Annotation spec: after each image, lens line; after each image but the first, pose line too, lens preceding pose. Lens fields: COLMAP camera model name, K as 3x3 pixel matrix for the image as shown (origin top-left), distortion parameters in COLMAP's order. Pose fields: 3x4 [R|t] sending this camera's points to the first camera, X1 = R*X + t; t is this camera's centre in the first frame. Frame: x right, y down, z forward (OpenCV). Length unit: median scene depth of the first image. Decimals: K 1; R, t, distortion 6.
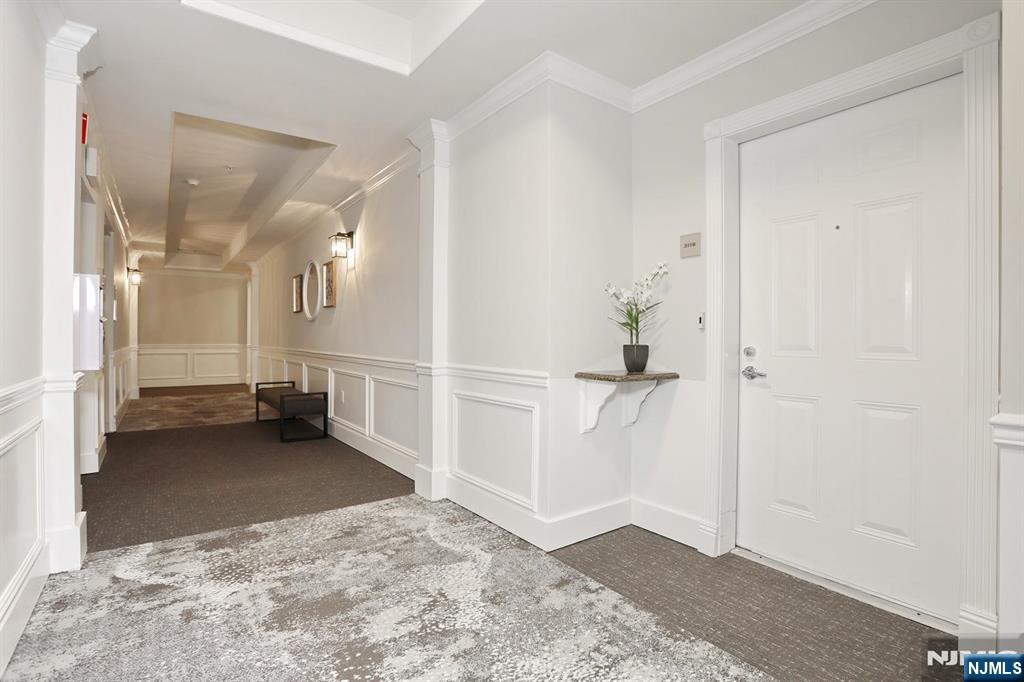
lens RADIAL K [[509.8, 0, 511.8], [0, 509.8, 339.1], [0, 0, 1]] dist [-0.031564, 0.001456]
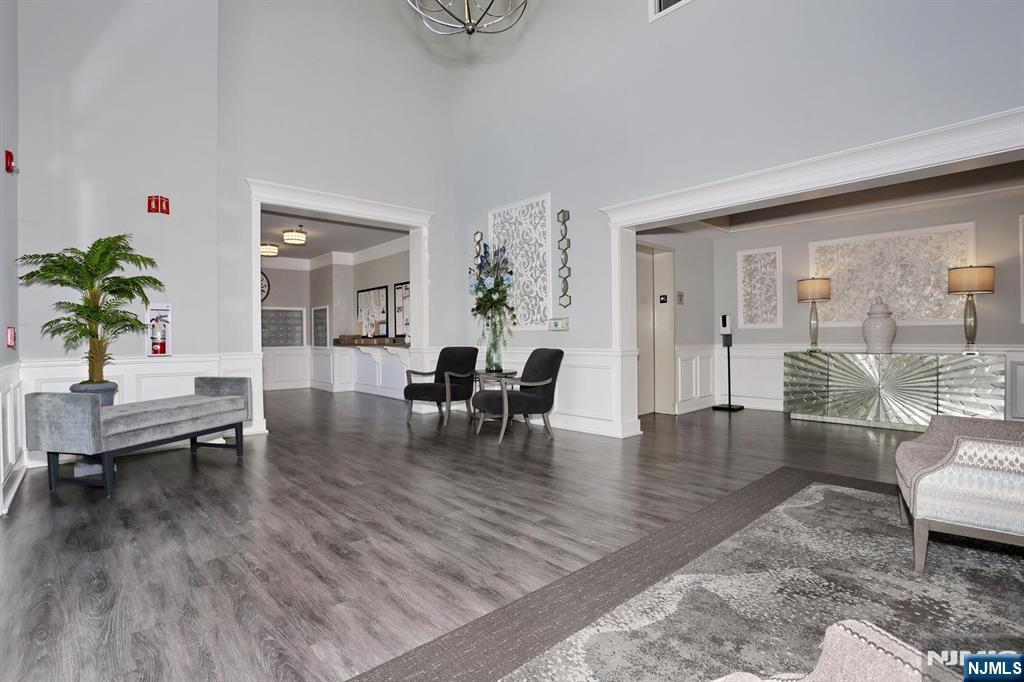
lens RADIAL K [[509.8, 0, 511.8], [0, 509.8, 339.1], [0, 0, 1]] dist [-0.031564, 0.001456]
pose [[-0.124063, 0.000514, 0.992274, -1.046211], [0.018787, 0.999822, 0.001831, 0.015003], [-0.992096, 0.018869, -0.124051, 1.656121]]
